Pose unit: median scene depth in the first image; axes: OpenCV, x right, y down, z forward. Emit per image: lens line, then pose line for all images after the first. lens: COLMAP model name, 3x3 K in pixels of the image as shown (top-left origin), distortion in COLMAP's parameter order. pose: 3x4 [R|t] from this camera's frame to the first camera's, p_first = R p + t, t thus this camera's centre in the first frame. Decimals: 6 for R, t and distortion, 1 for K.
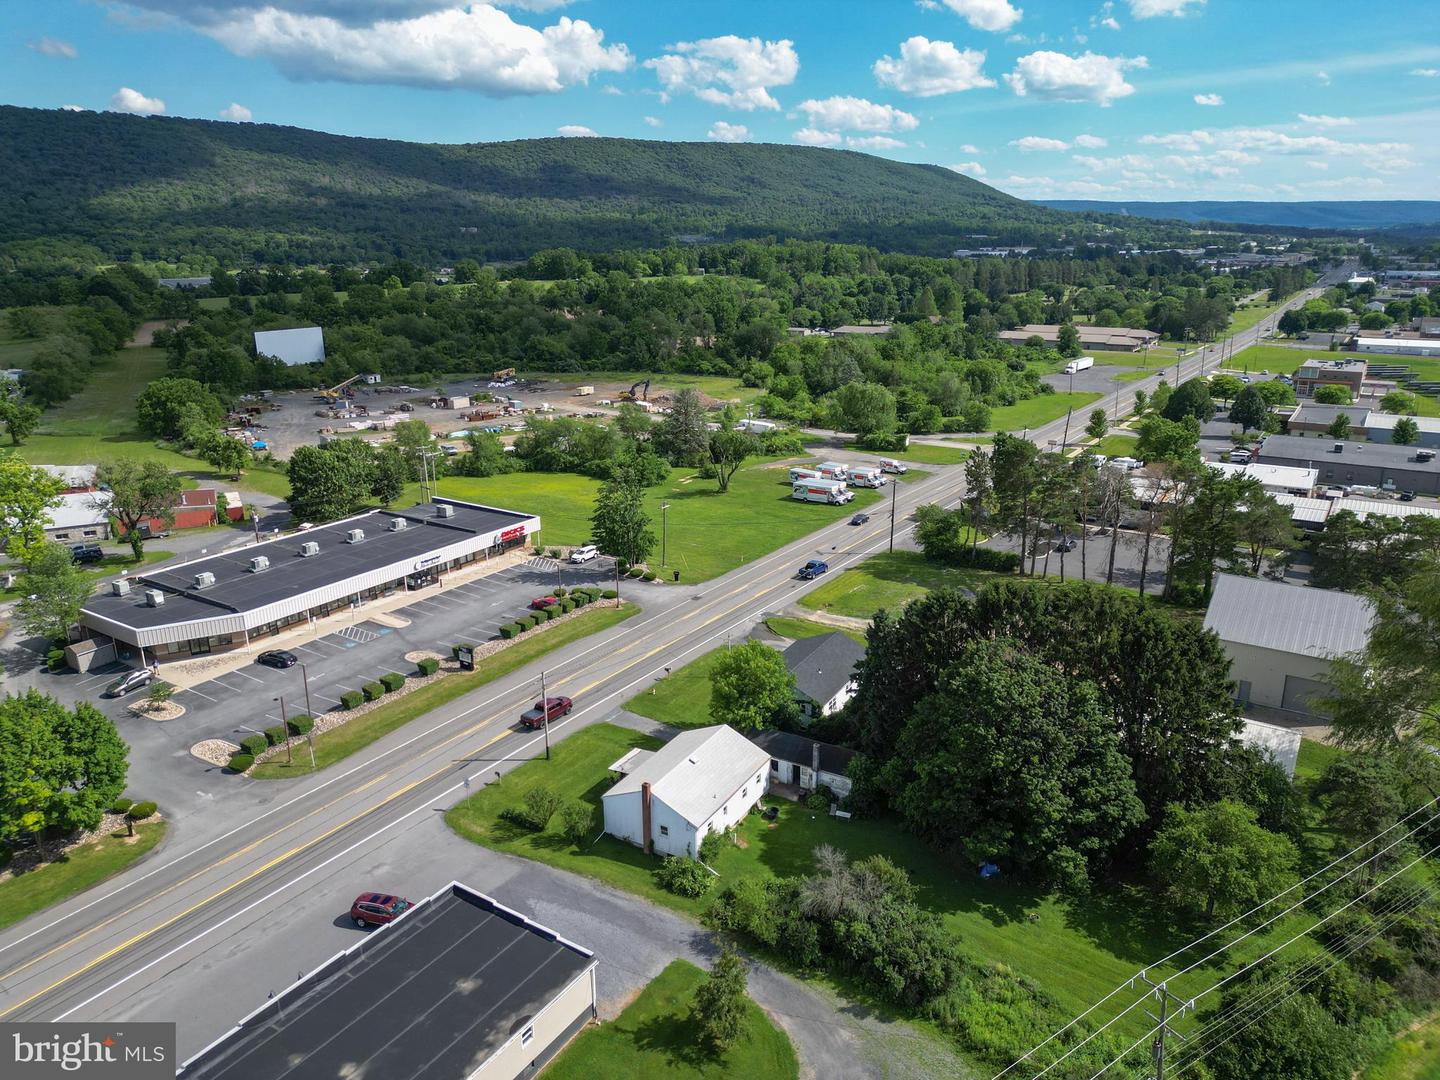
lens RADIAL K [[1000.2, 0, 721.5], [0, 1000.2, 532.9], [0, 0, 1]] dist [0.148517, -0.230950]
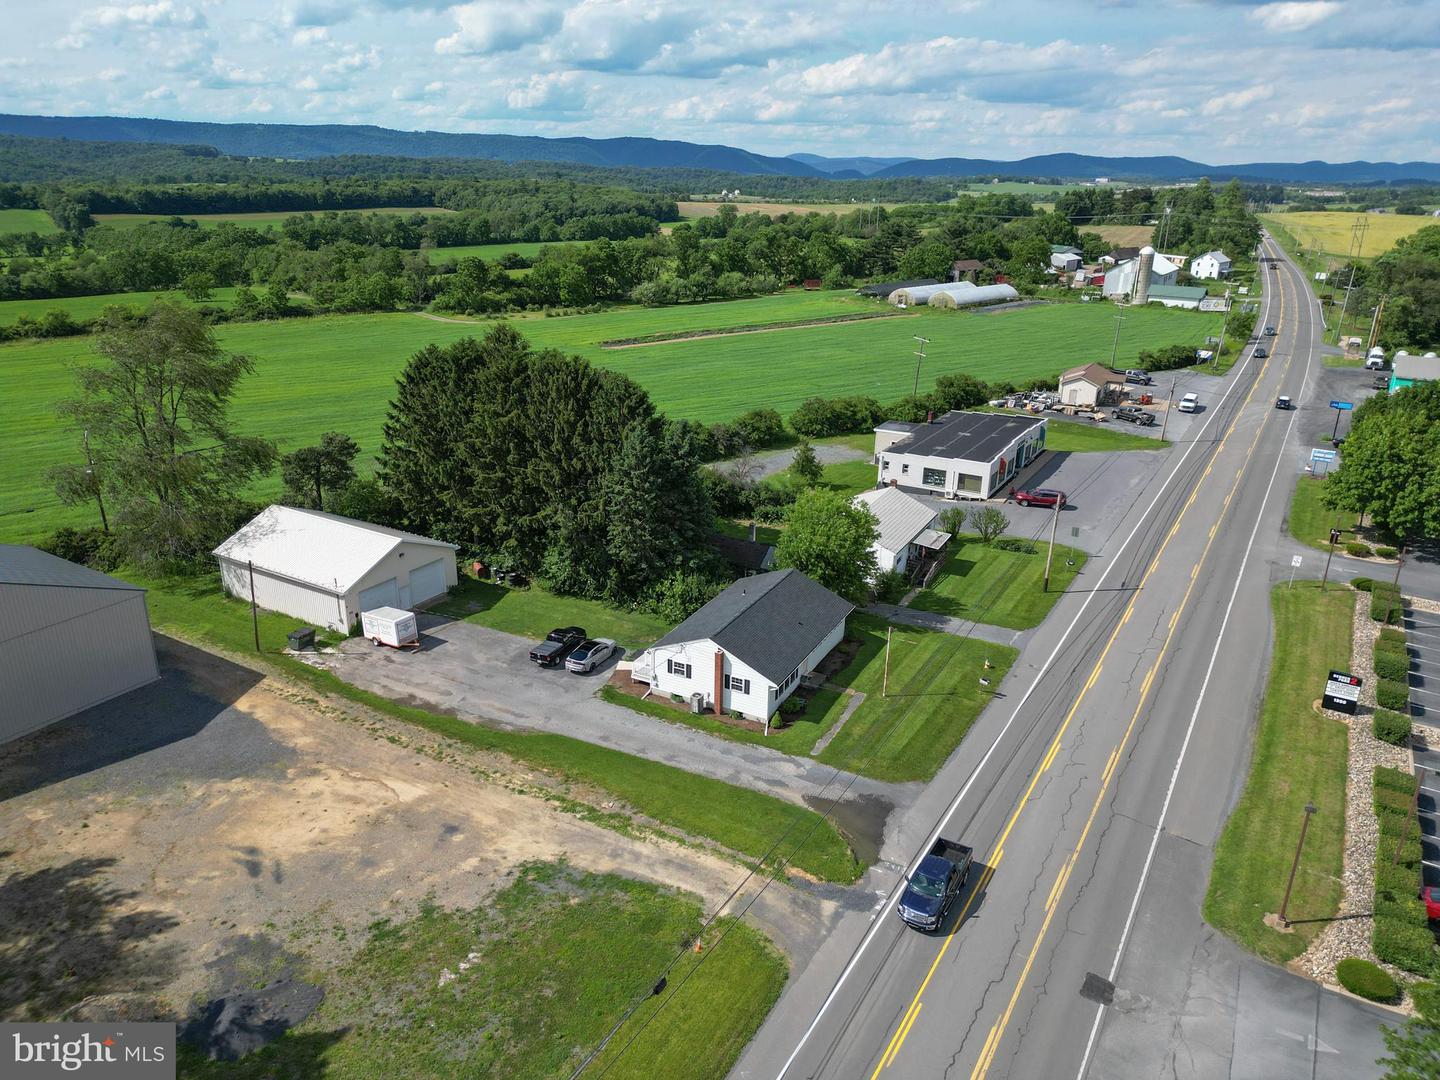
lens RADIAL K [[1001.3, 0, 721.6], [0, 1001.3, 536.9], [0, 0, 1]] dist [0.089090, -0.094918]
pose [[-0.999010, 0.005872, -0.044098, 0.118485], [-0.021743, 0.800351, 0.599138, -0.265001], [0.038812, 0.599503, -0.799431, 1.263358]]
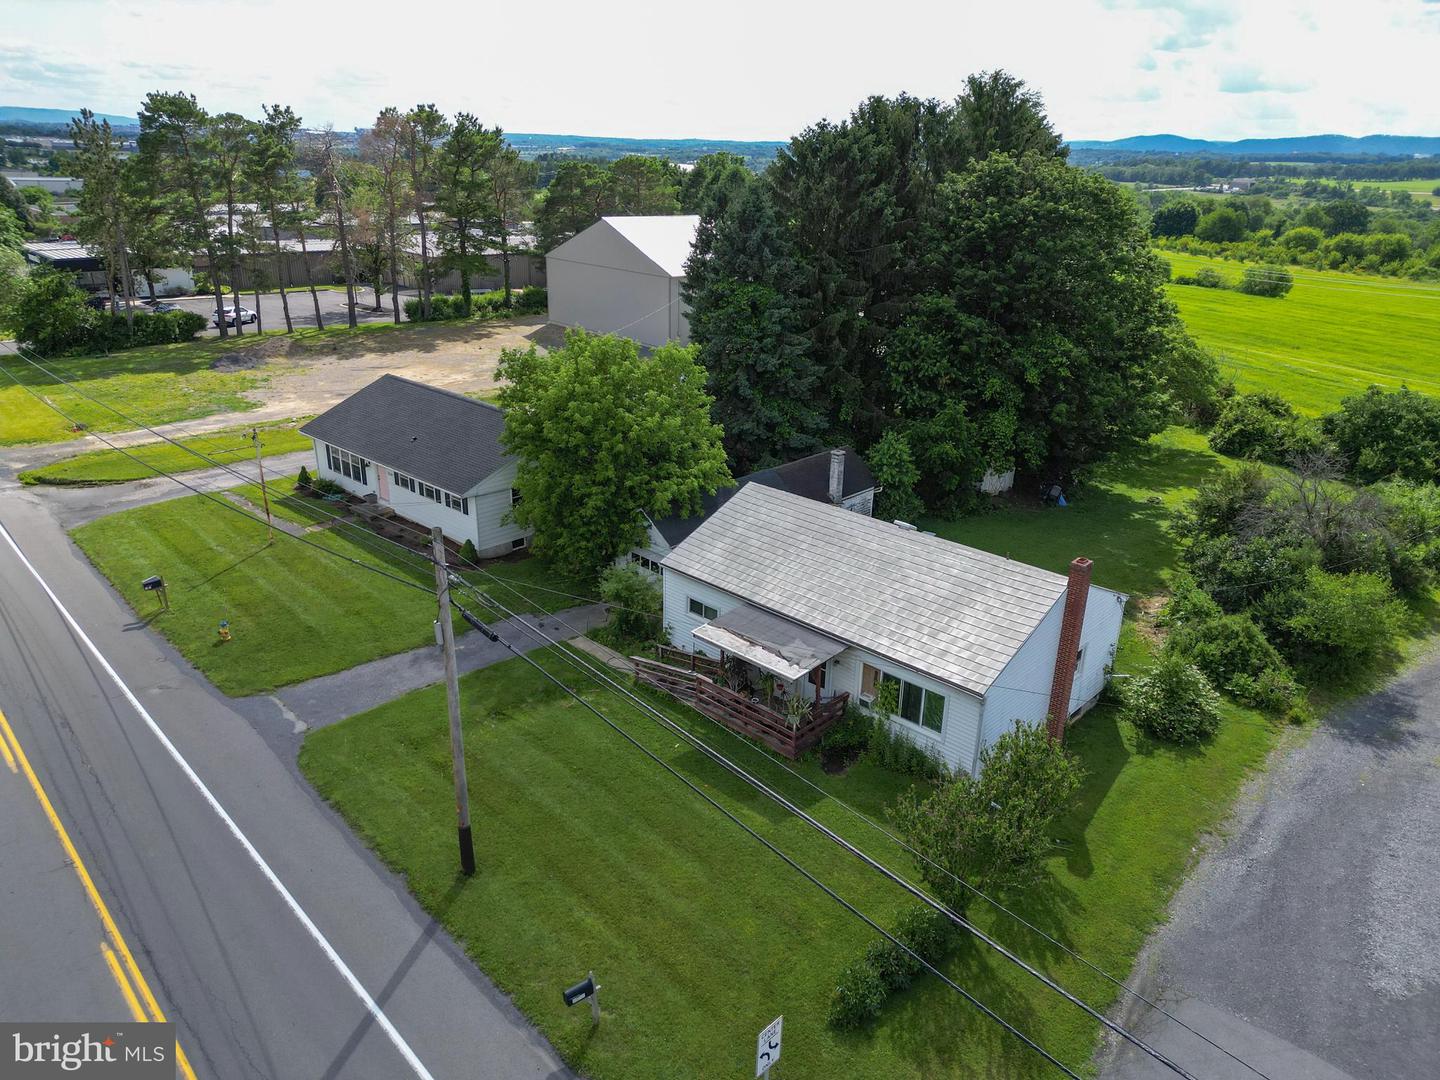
lens RADIAL K [[1001.3, 0, 721.6], [0, 1001.3, 536.9], [0, 0, 1]] dist [0.089090, -0.094918]
pose [[0.232223, -0.335564, 0.912945, -0.272056], [0.252518, 0.927221, 0.276579, 0.067682], [-0.939312, 0.166307, 0.300058, 0.636553]]
